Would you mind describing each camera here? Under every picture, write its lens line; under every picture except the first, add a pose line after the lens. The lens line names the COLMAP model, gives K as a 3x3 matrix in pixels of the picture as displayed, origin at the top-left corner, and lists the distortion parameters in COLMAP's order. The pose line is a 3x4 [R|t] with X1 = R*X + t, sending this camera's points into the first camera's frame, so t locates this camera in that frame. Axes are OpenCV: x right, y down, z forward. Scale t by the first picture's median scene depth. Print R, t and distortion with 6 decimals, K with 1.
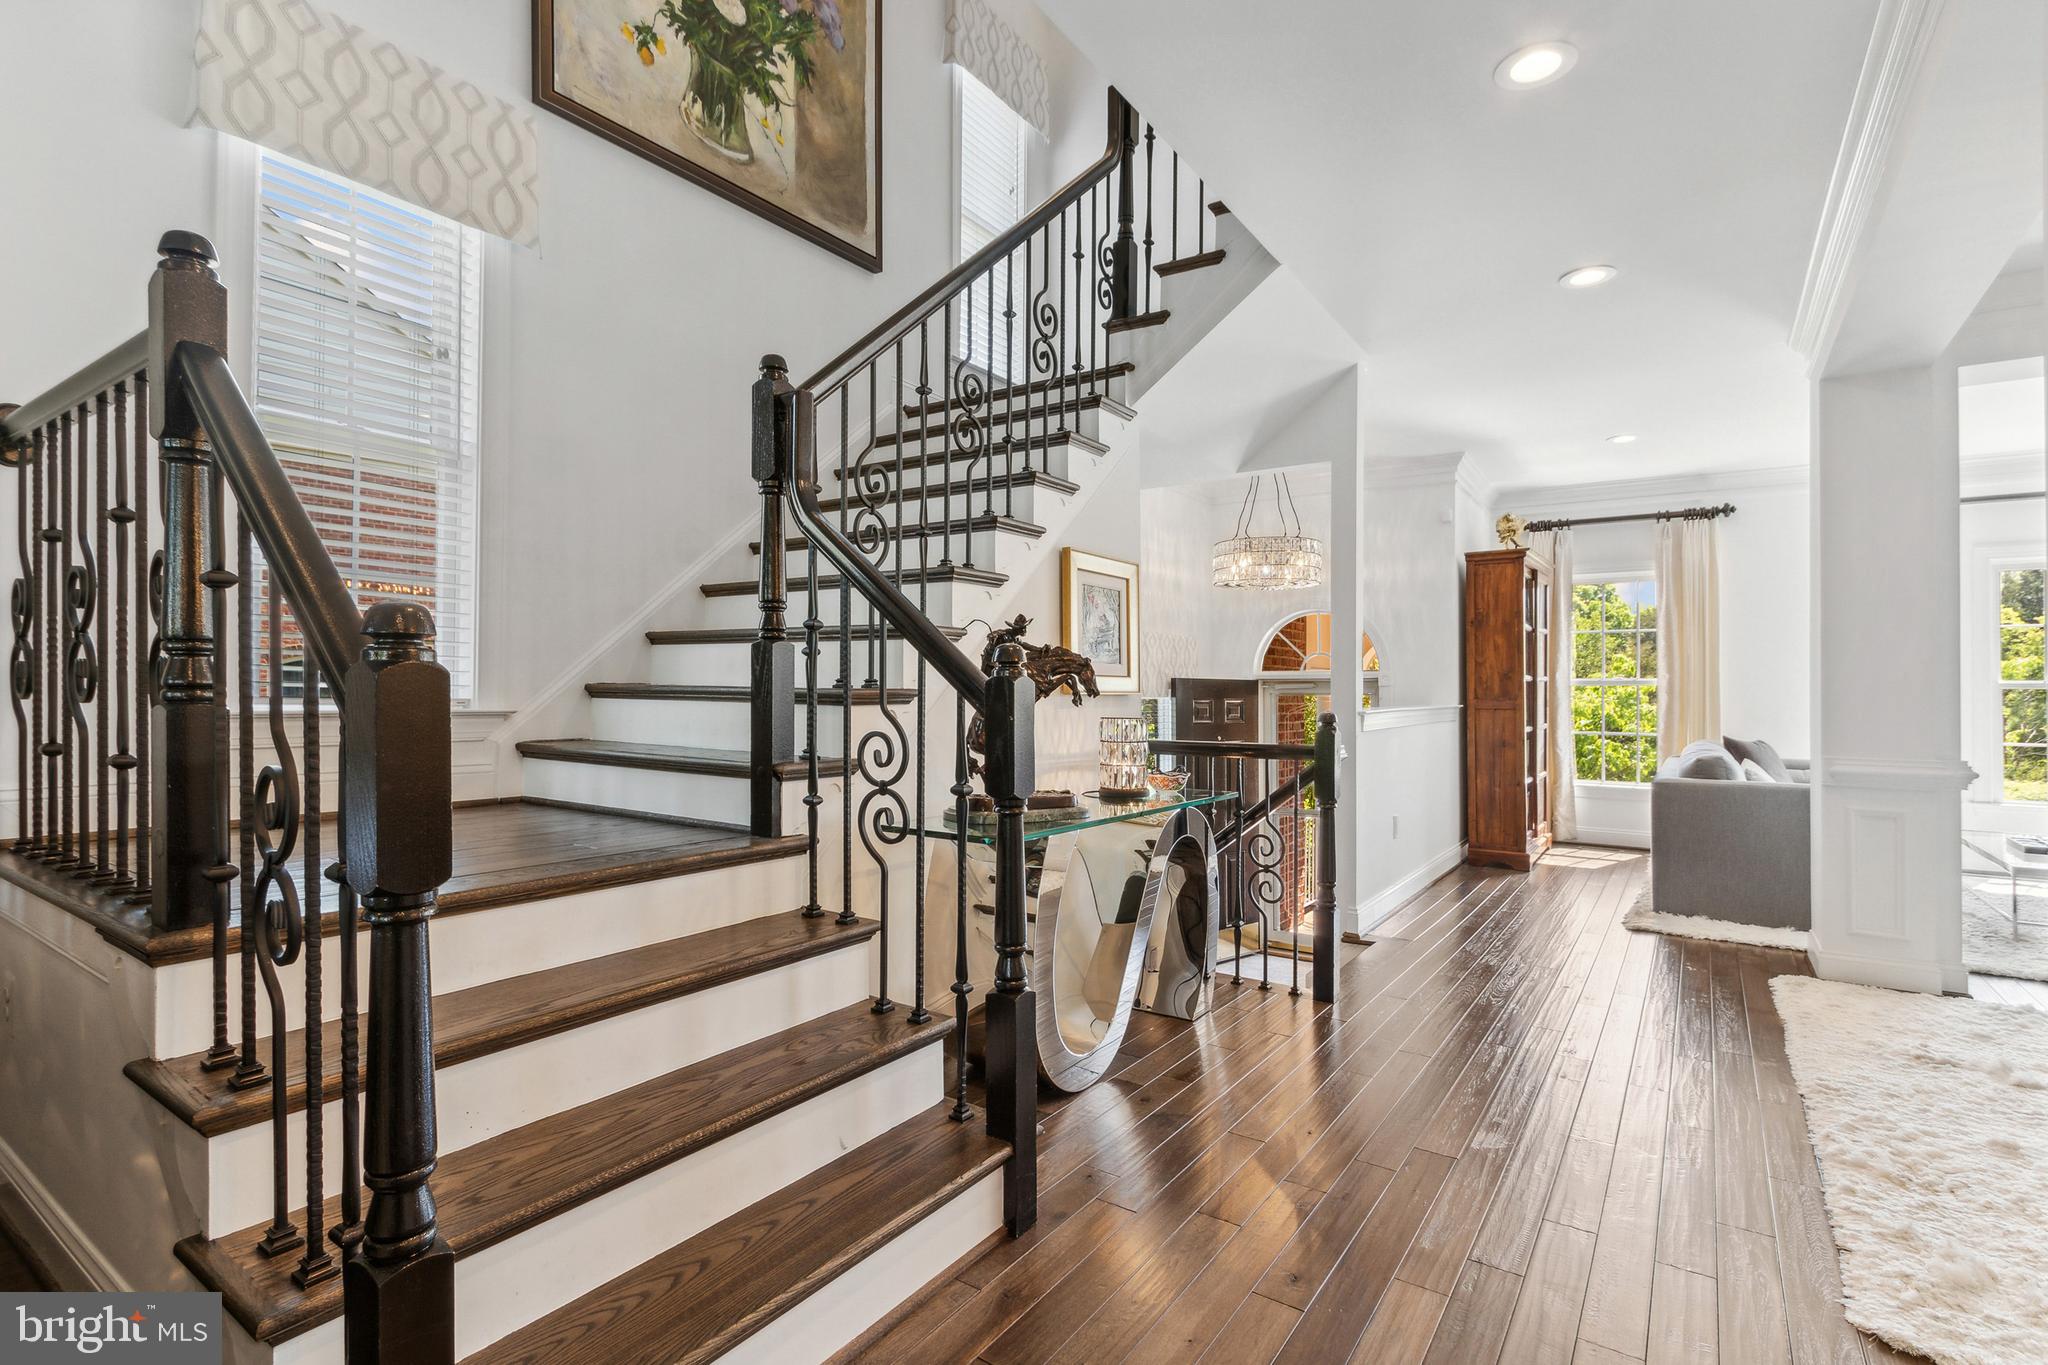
lens RADIAL K [[959.8, 0, 1001.4], [0, 959.8, 683.9], [0, 0, 1]] dist [-0.000450, -0.000045]
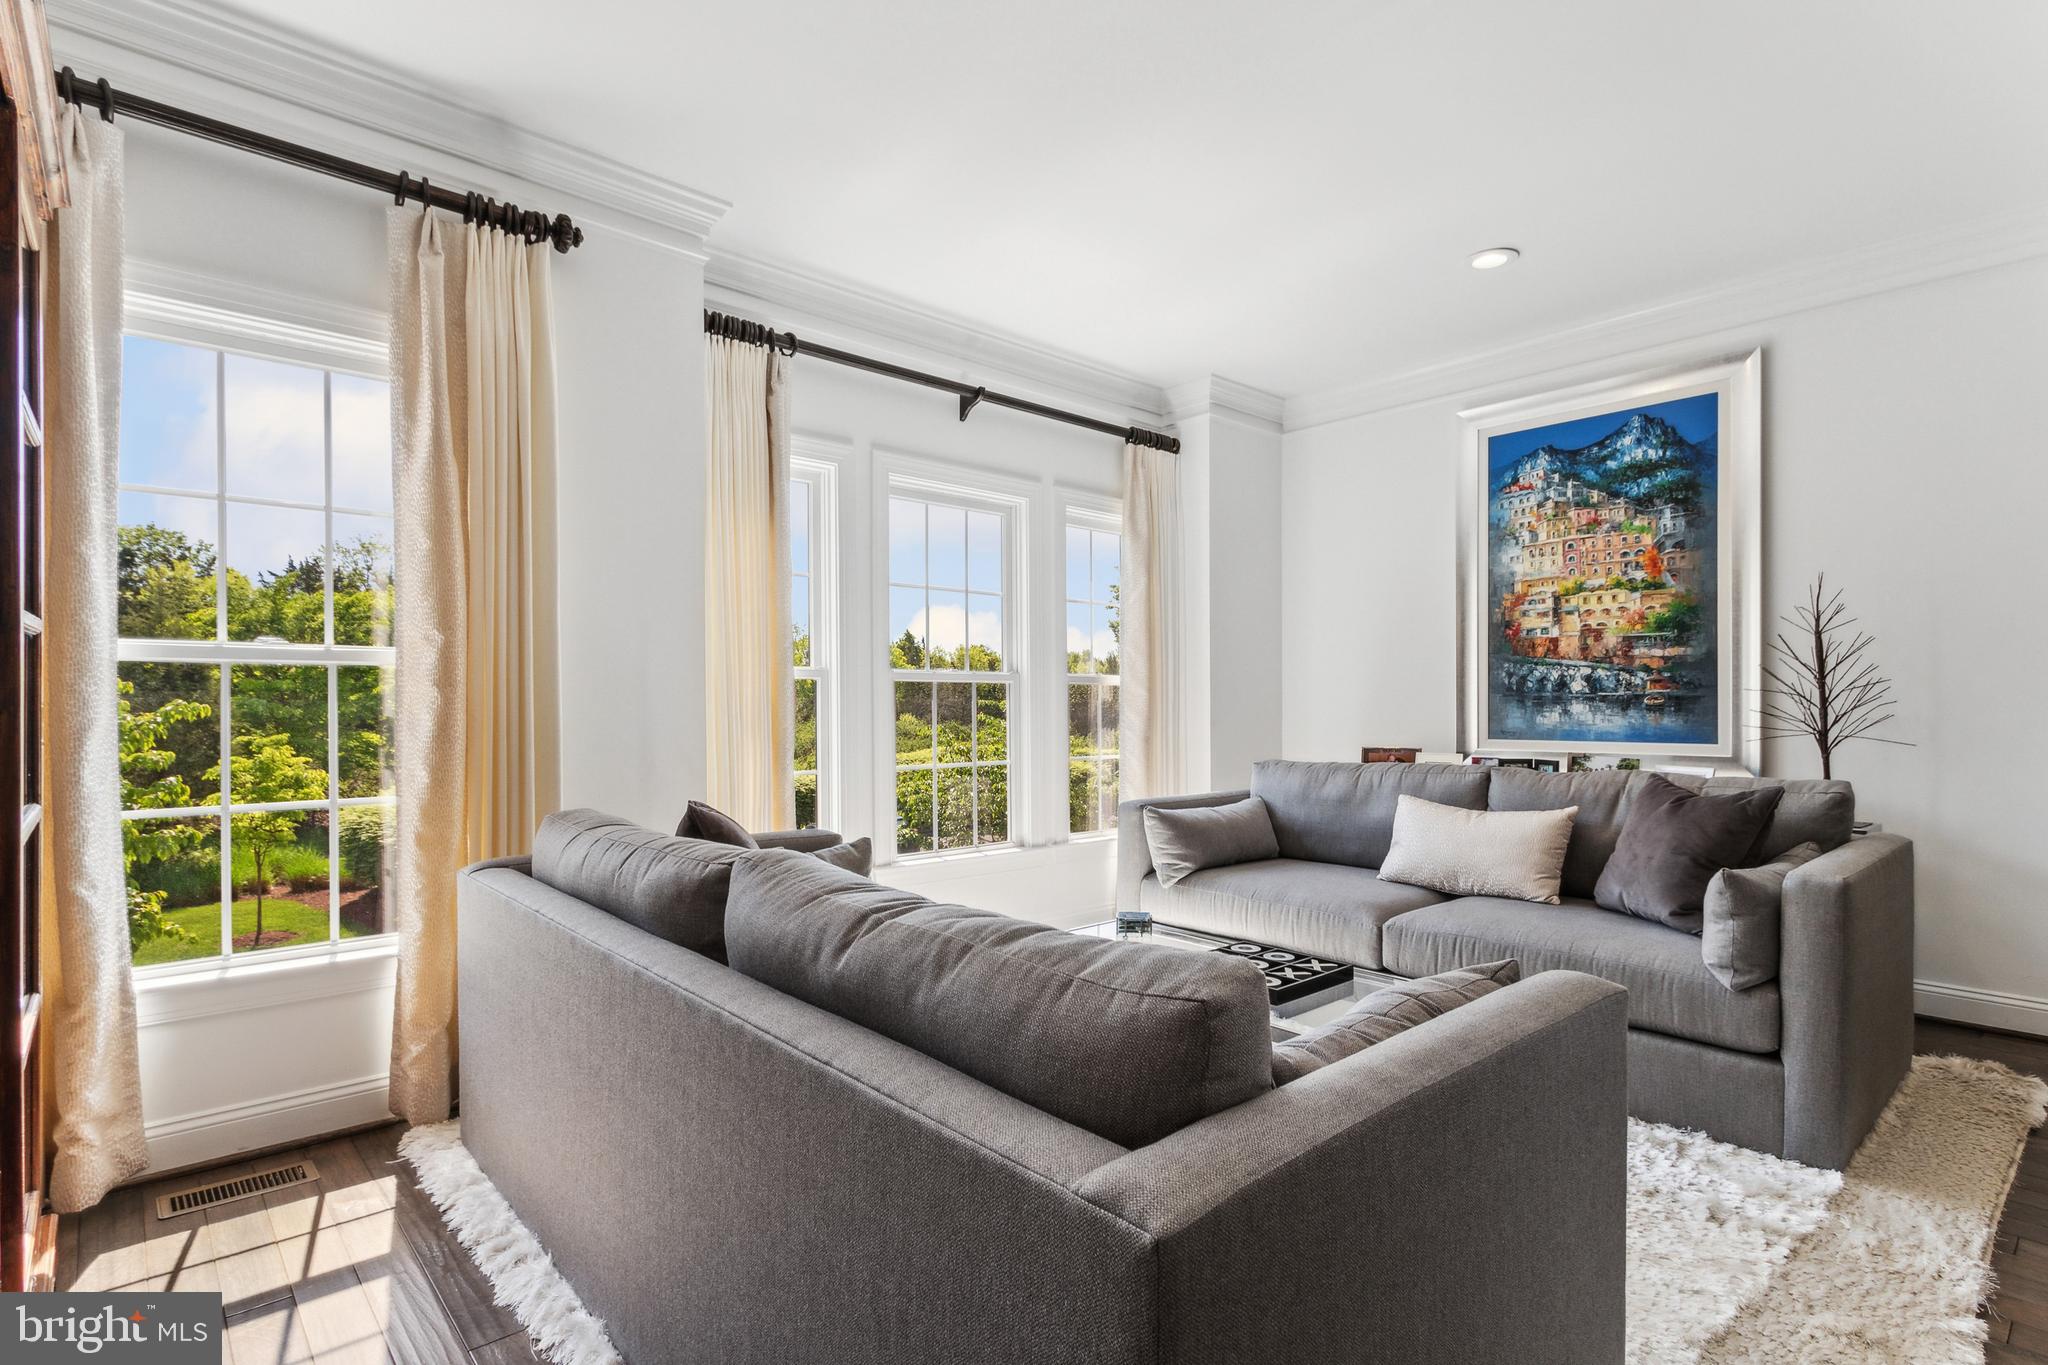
lens RADIAL K [[981.7, 0, 1022.4], [0, 981.7, 703.3], [0, 0, 1]] dist [-0.000688, 0.000007]
pose [[0.210662, -0.014385, 0.977453, 0.371042], [-0.000333, 0.999891, 0.014787, 0.011064], [-0.977559, -0.003440, 0.210634, 0.690296]]
